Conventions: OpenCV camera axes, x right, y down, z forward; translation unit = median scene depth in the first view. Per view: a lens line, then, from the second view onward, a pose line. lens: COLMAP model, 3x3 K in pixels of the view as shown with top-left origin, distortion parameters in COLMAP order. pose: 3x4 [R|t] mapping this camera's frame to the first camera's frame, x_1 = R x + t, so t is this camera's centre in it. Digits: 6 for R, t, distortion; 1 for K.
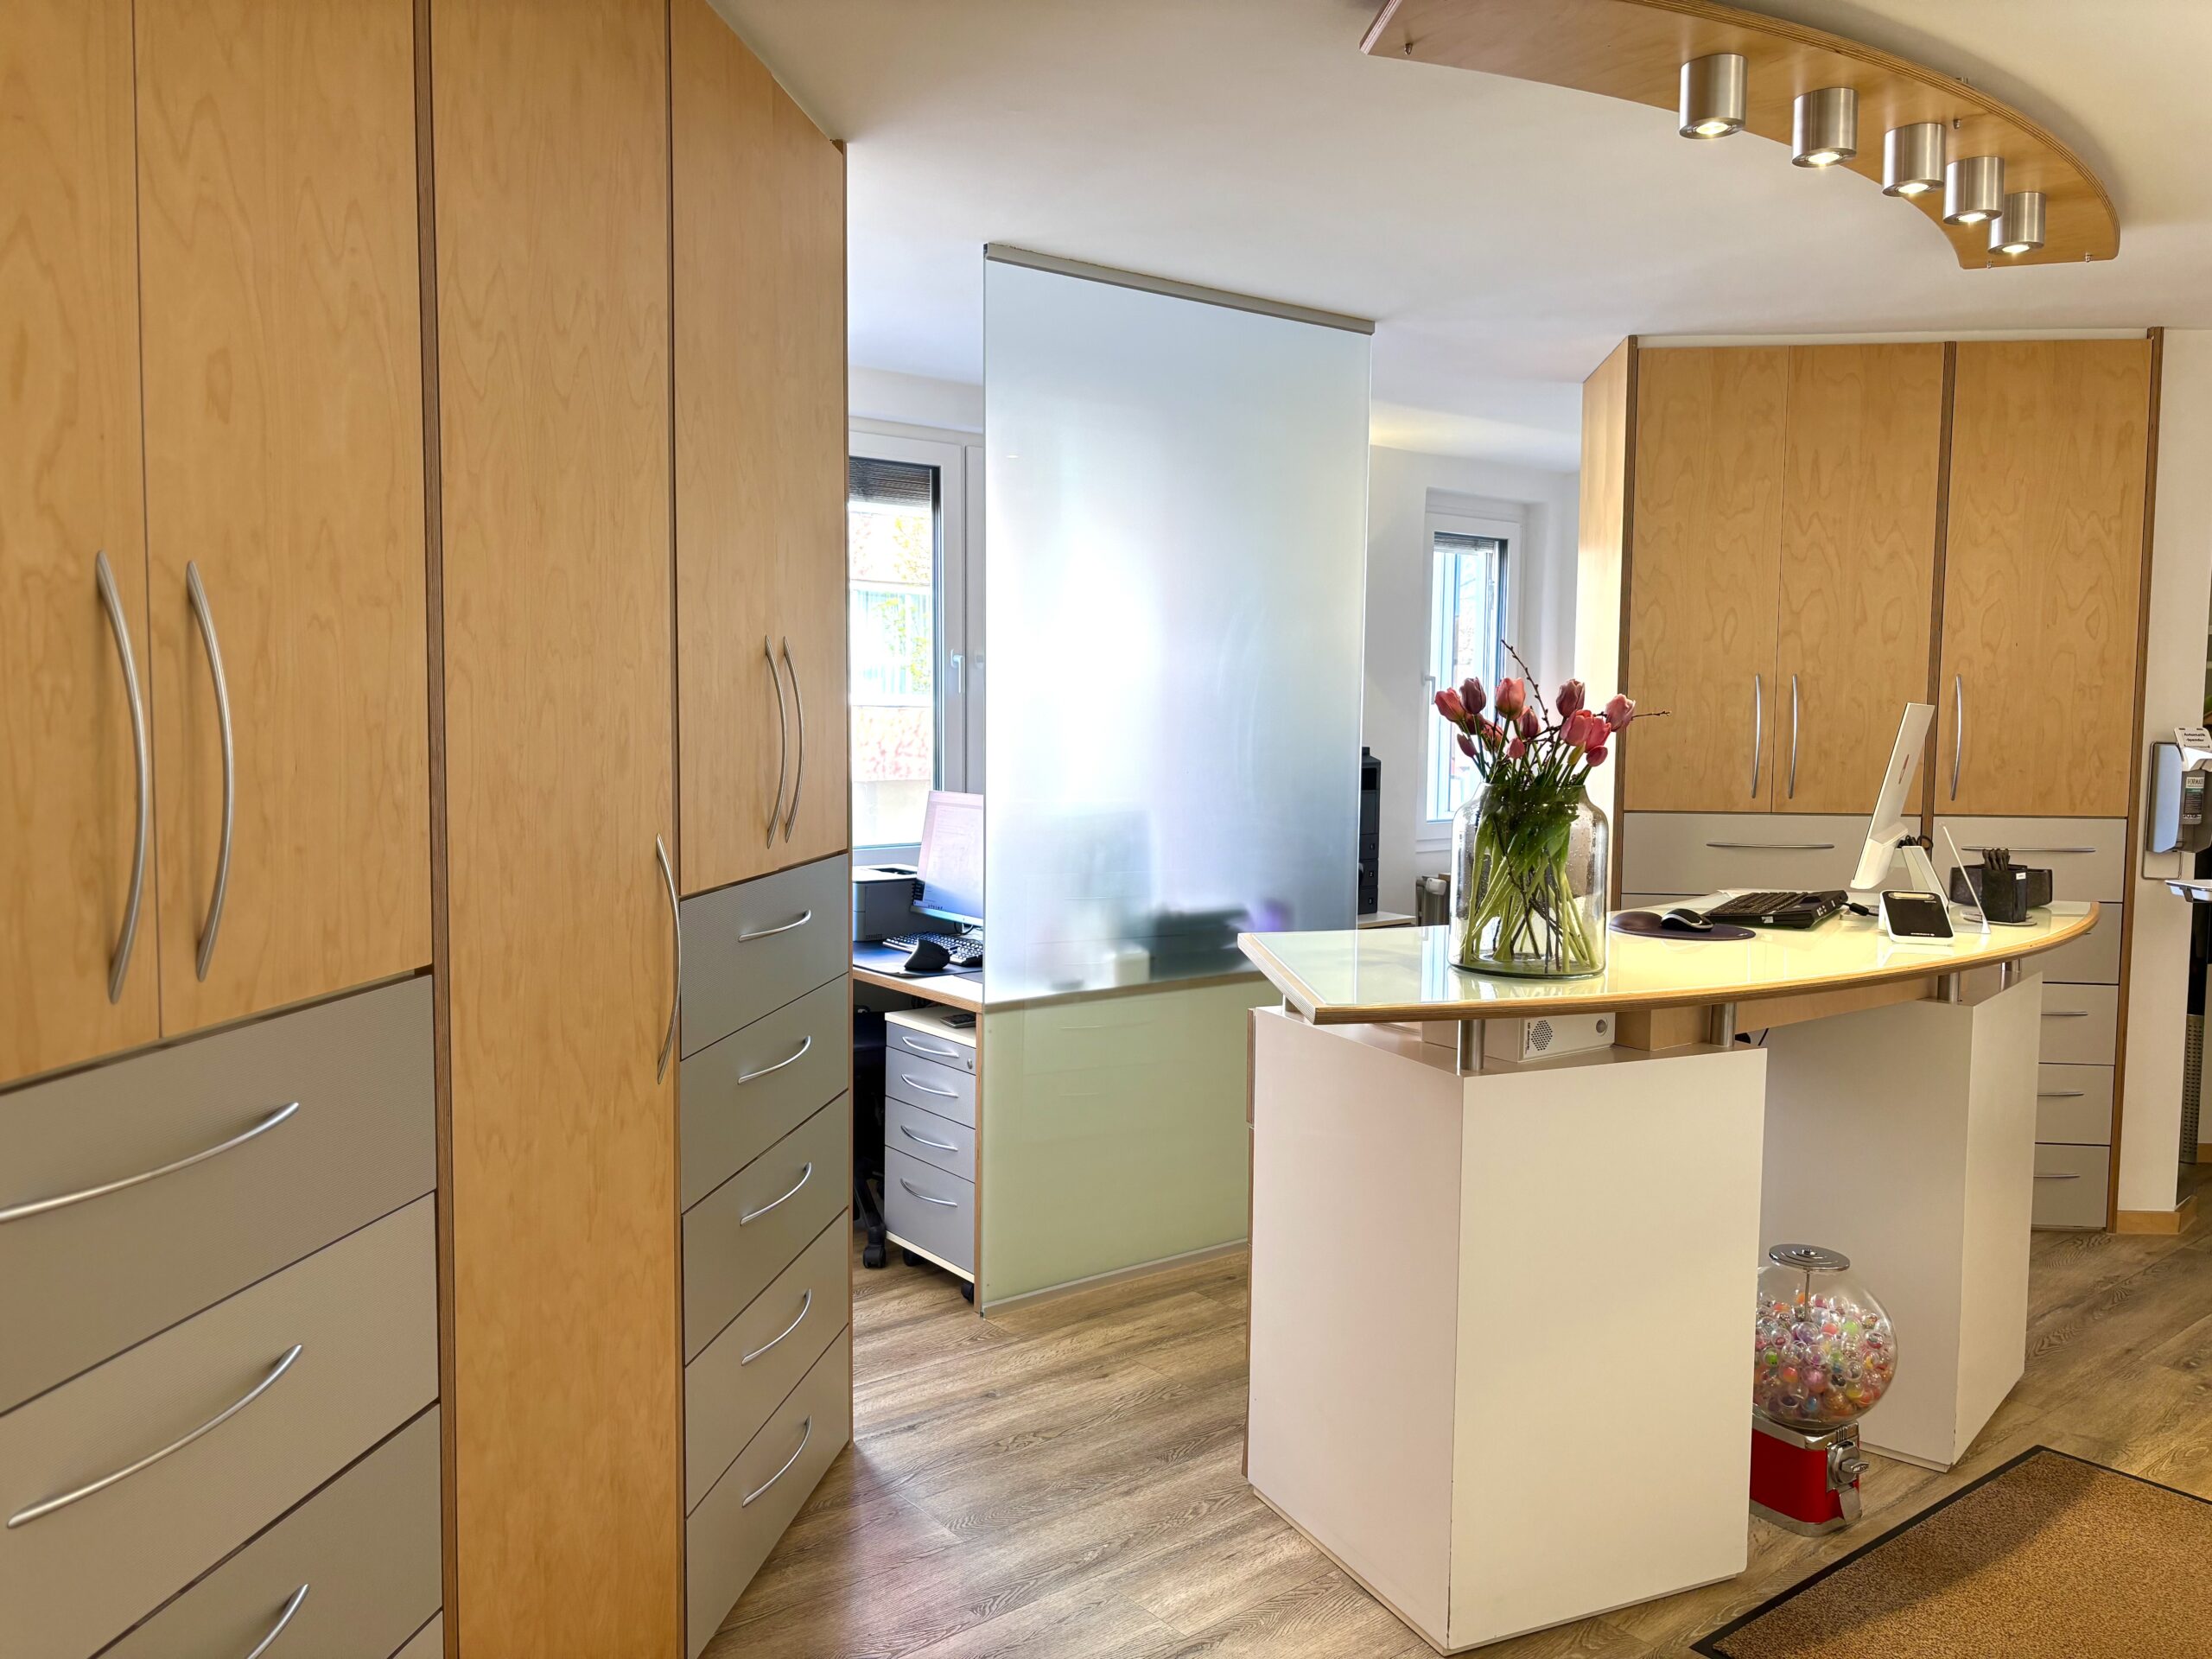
lens RADIAL K [[1660.1, 0, 1099.8], [0, 1660.1, 825.2], [0, 0, 1]] dist [0.023267, -0.006763]
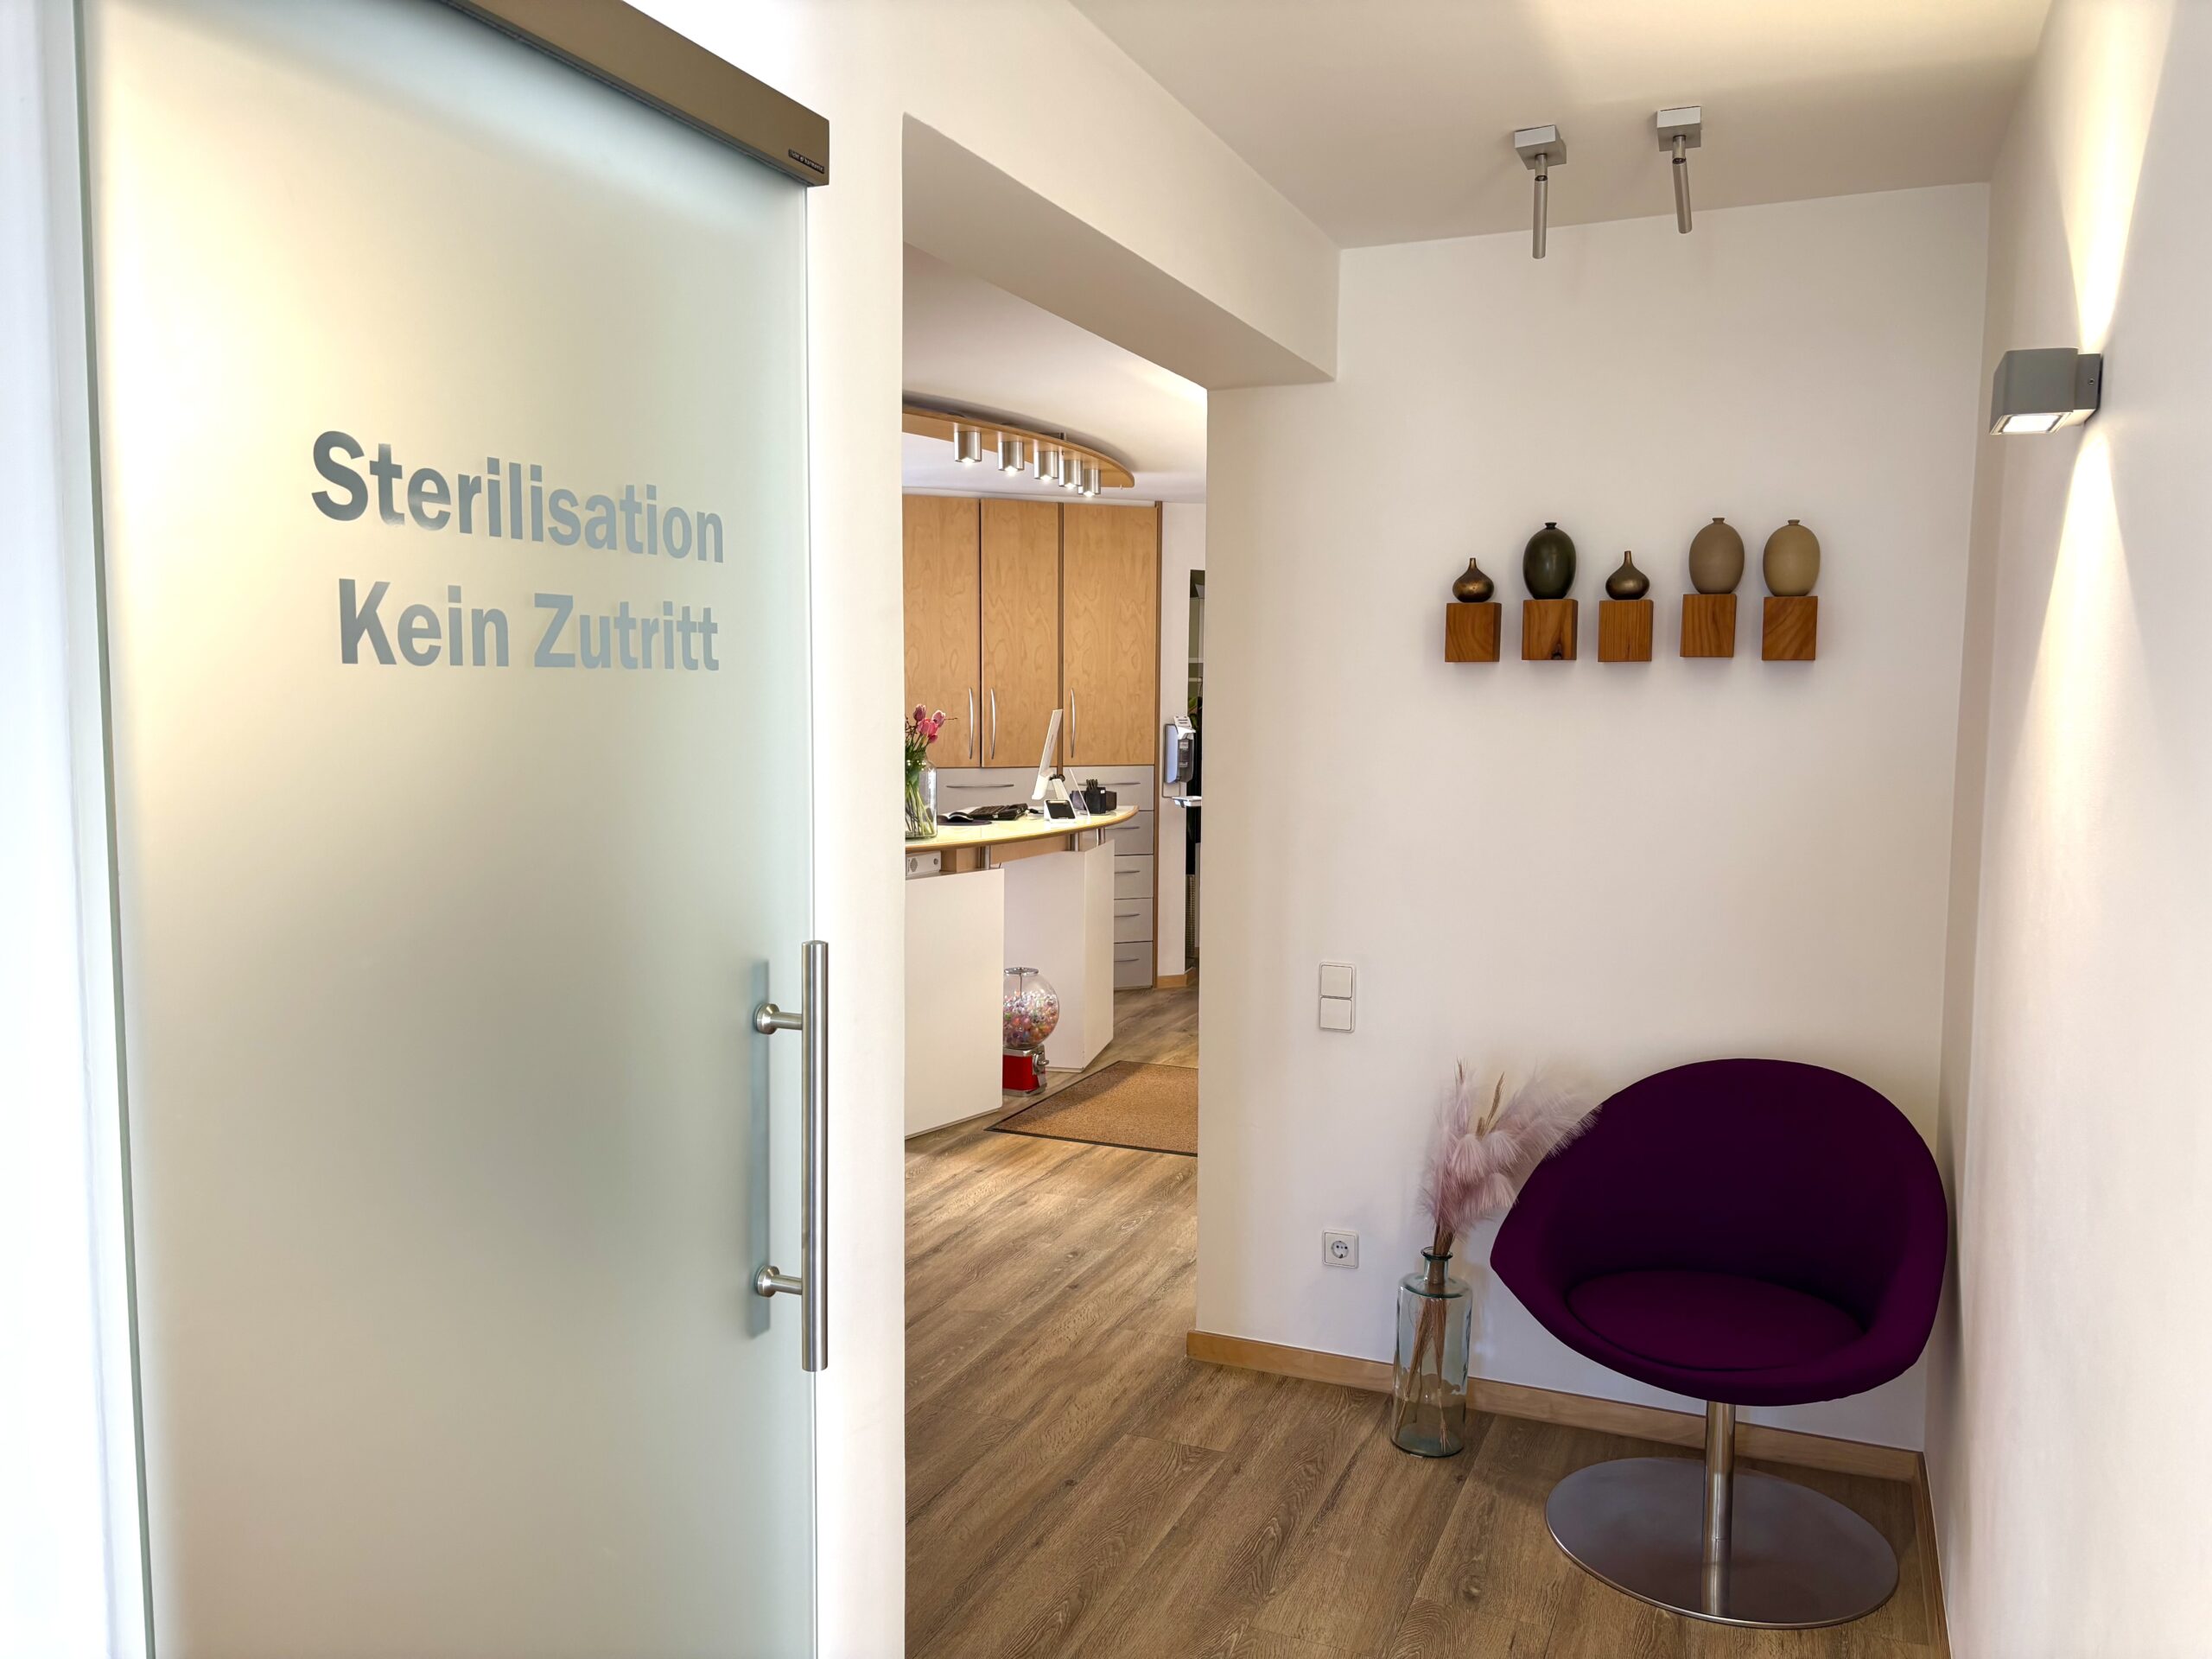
lens RADIAL K [[1660.1, 0, 1106.6], [0, 1660.1, 830.6], [0, 0, 1]] dist [0.023267, -0.006763]
pose [[0.879285, -0.043816, 0.474277, -0.434642], [0.035313, 0.999016, 0.026825, 0.023642], [-0.474986, -0.006839, 0.879967, -0.836046]]
